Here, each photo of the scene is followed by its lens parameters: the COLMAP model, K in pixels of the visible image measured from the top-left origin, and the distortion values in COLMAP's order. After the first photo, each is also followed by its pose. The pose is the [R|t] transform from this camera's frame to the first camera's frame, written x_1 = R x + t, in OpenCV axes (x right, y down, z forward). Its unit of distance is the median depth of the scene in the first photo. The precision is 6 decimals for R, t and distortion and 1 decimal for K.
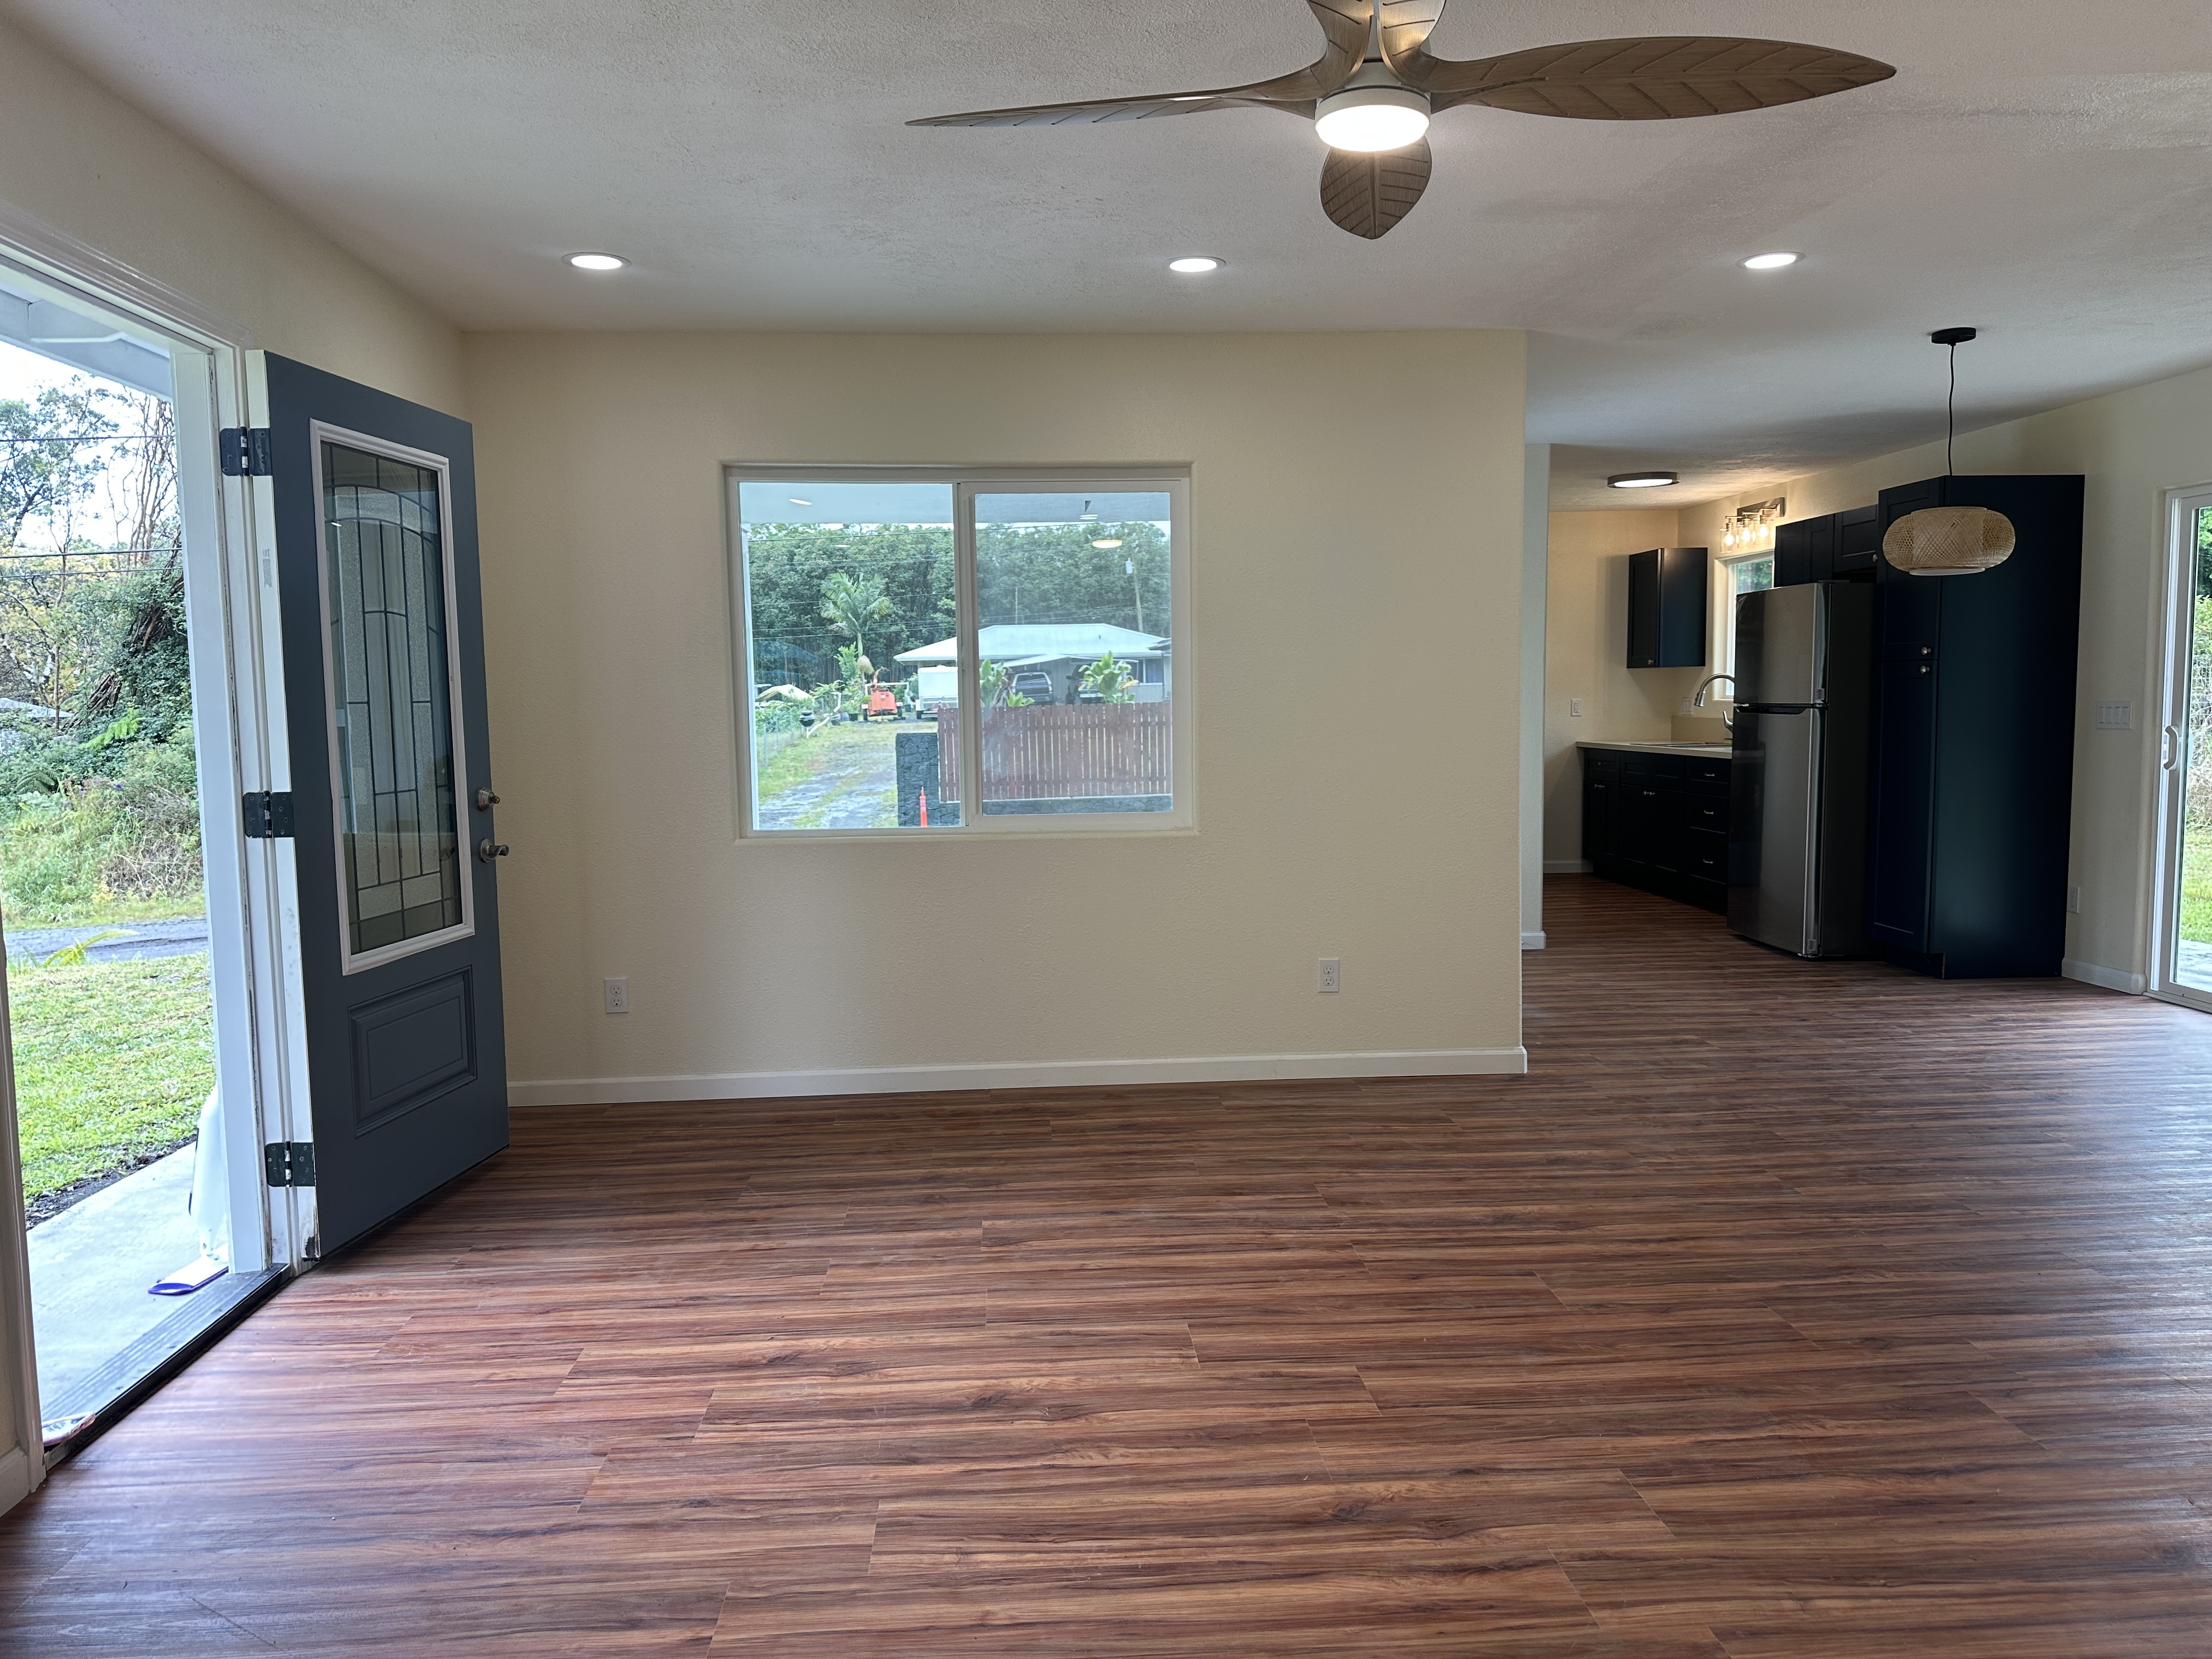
lens RADIAL K [[1548.5, 0, 1106.0], [0, 1548.5, 829.5], [0, 0, 1]] dist [0.055325, -0.065496]
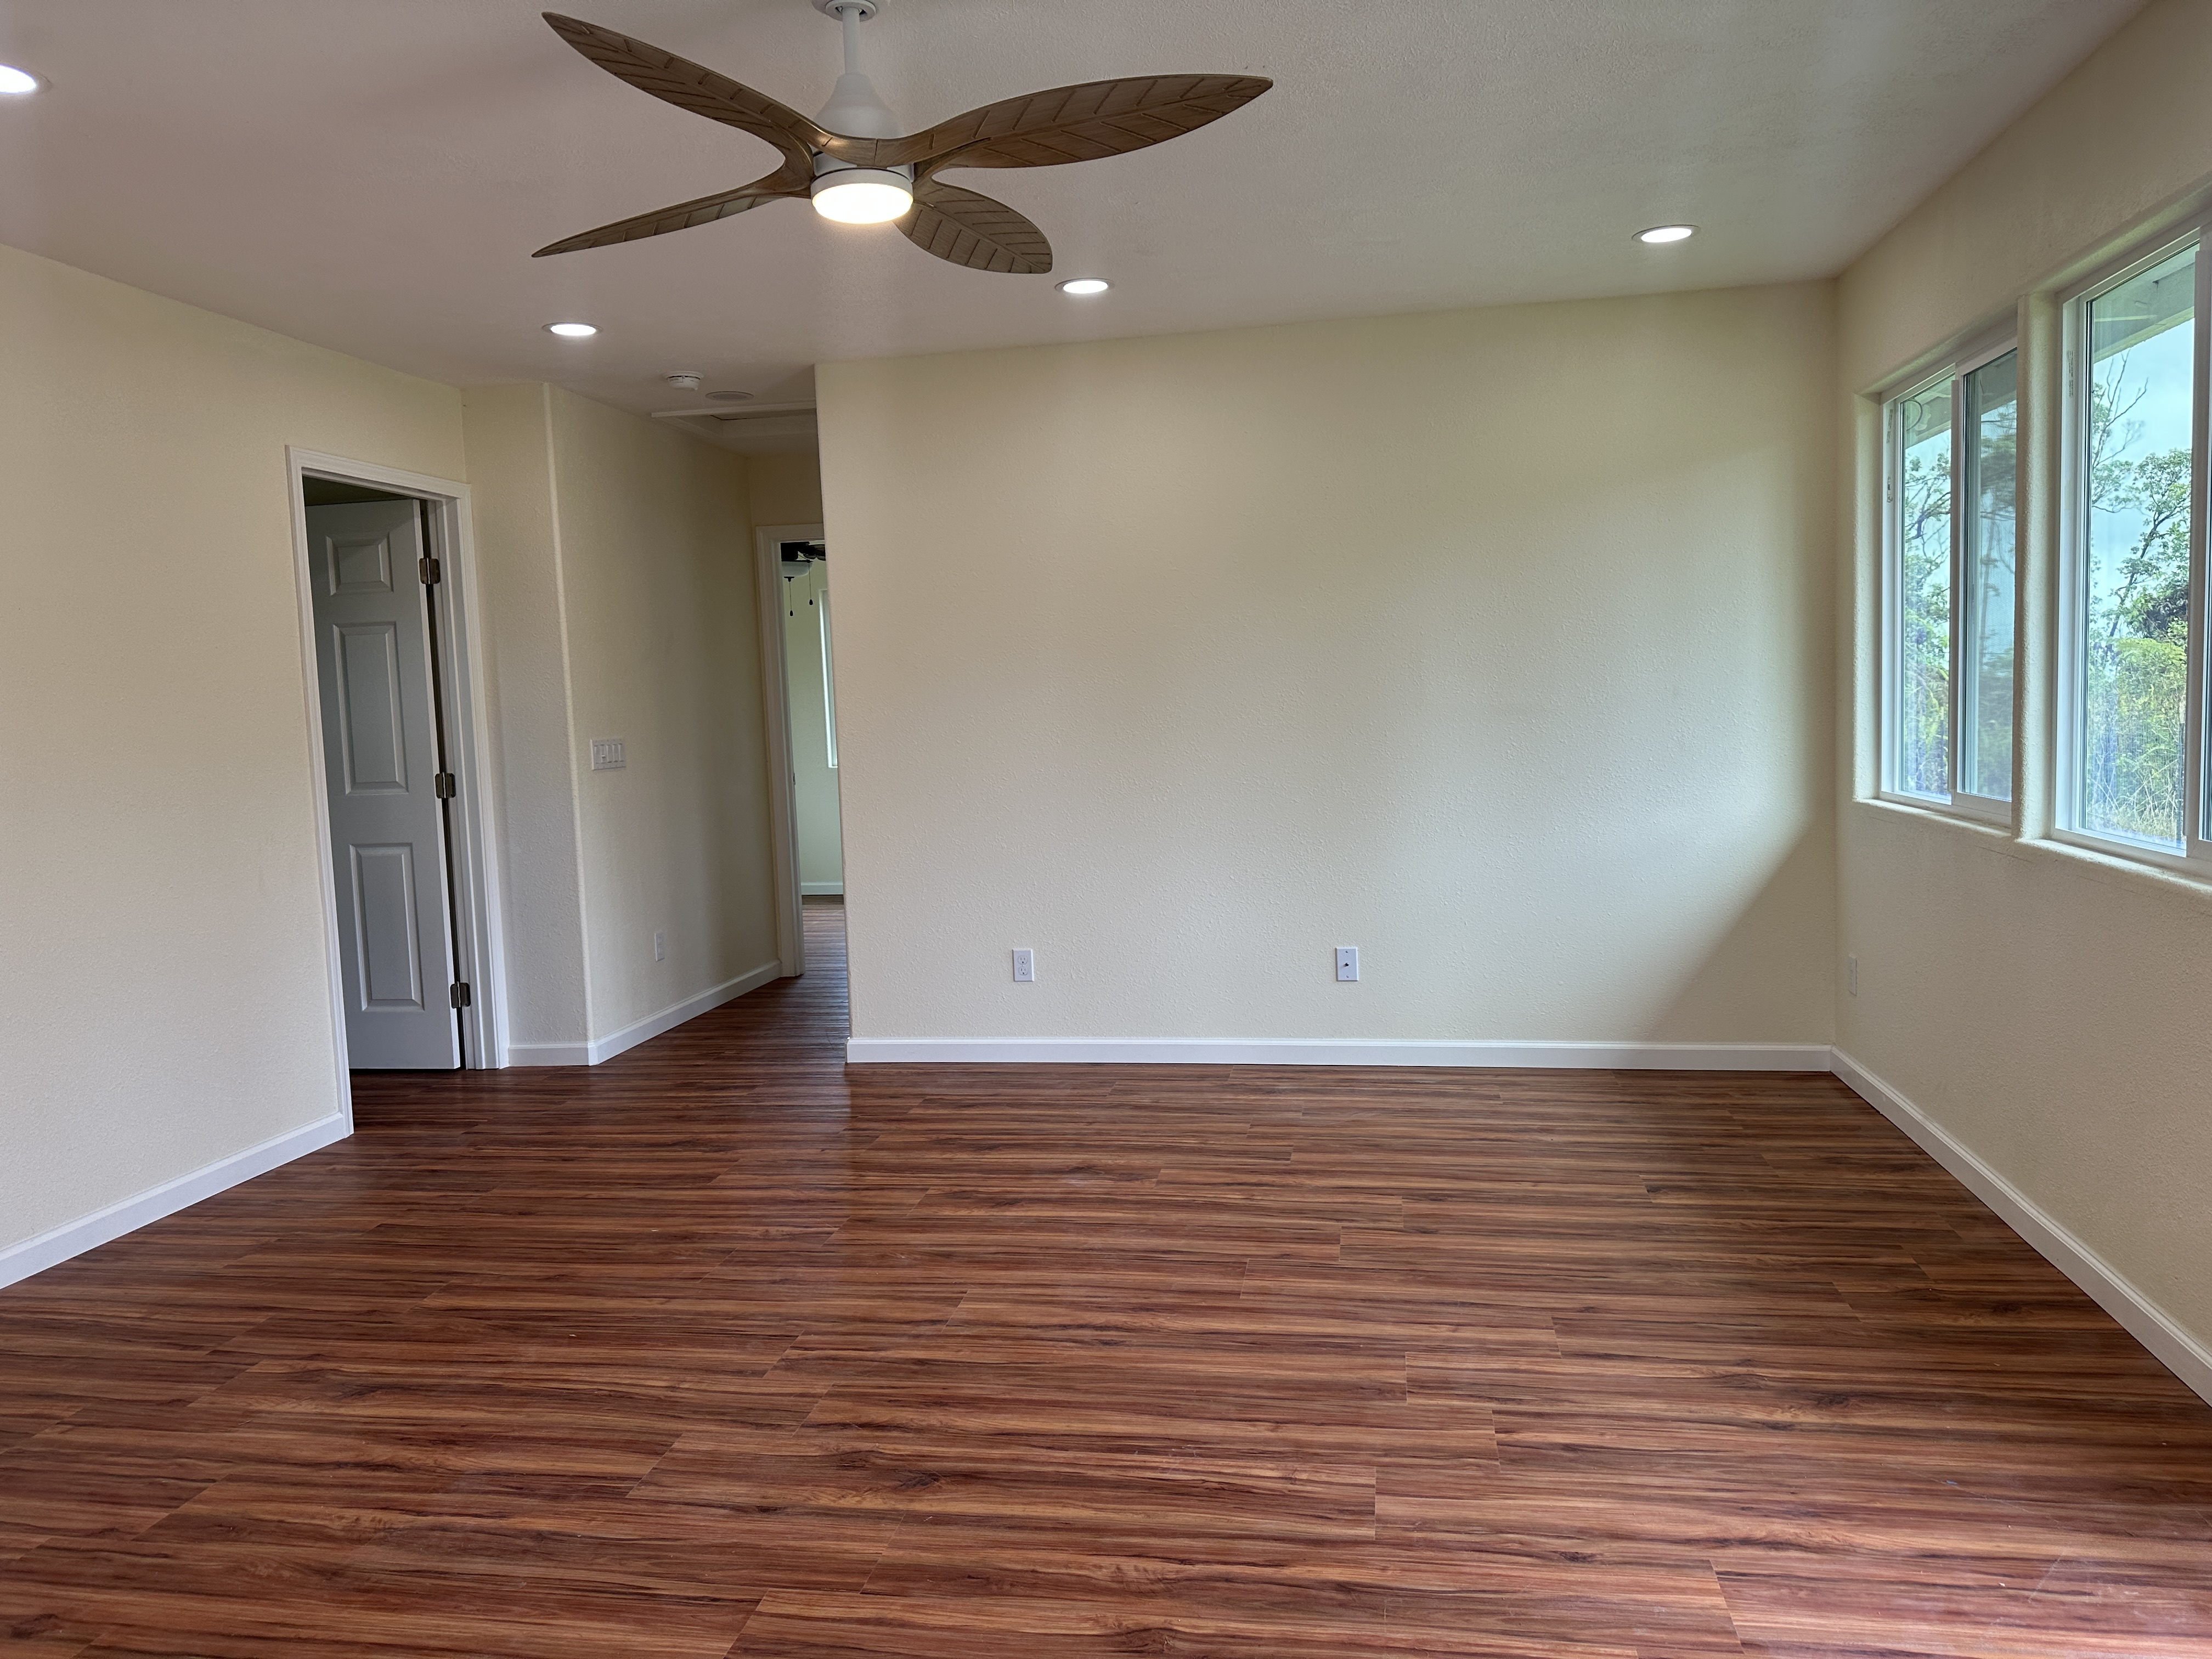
lens RADIAL K [[1548.5, 0, 1106.0], [0, 1548.5, 829.5], [0, 0, 1]] dist [0.055325, -0.065496]
pose [[-0.968829, 0.028438, 0.246091, -0.234469], [0.070942, 0.983635, 0.165621, -0.158165], [-0.237354, 0.177917, -0.954992, 1.882187]]
